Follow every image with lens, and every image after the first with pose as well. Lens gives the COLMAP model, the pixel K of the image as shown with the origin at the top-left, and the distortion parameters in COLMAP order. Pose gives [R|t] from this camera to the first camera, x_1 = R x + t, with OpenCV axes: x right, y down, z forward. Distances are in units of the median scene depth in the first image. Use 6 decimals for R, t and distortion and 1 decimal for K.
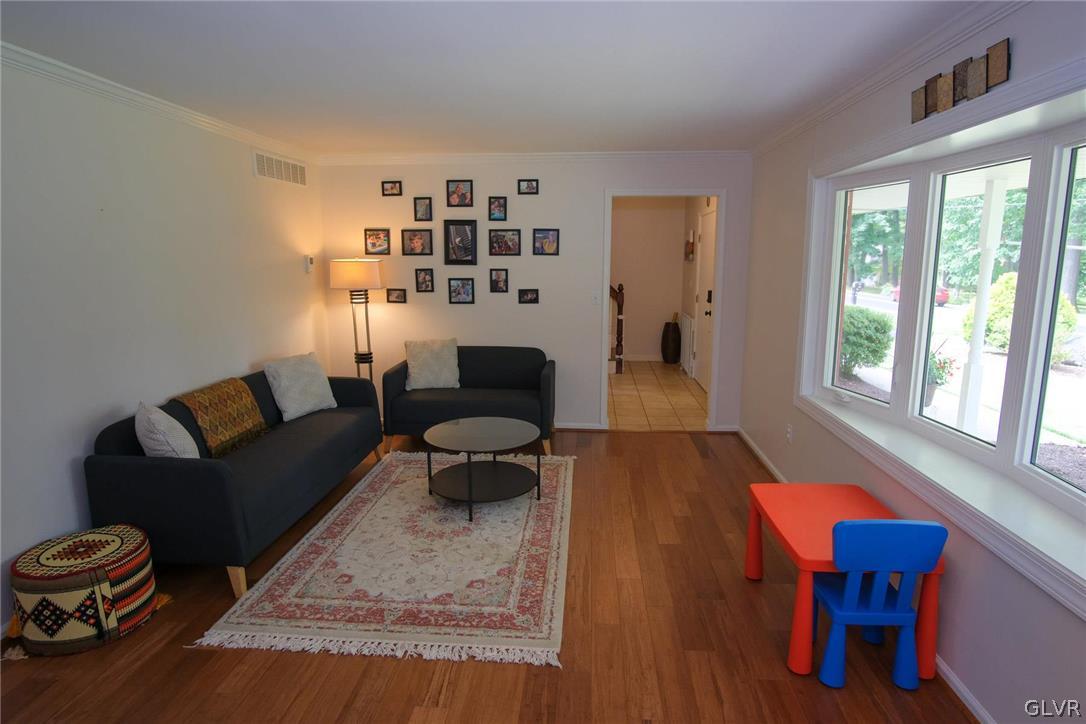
lens RADIAL K [[609.0, 0, 541.8], [0, 609.0, 361.0], [0, 0, 1]] dist [0.002939, 0.001239]
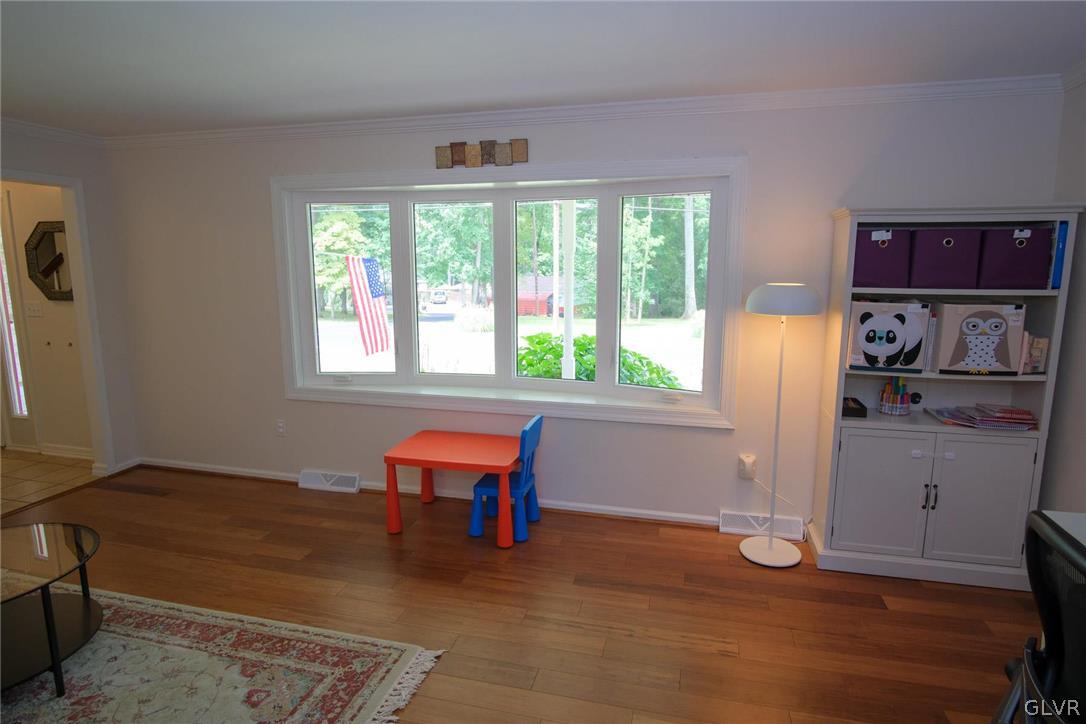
lens RADIAL K [[609.0, 0, 541.8], [0, 609.0, 359.0], [0, 0, 1]] dist [0.002939, 0.001239]
pose [[0.171968, -0.155814, 0.972702, -0.672679], [0.173245, 0.976806, 0.125843, -0.067066], [-0.969749, 0.146875, 0.194973, 0.433101]]
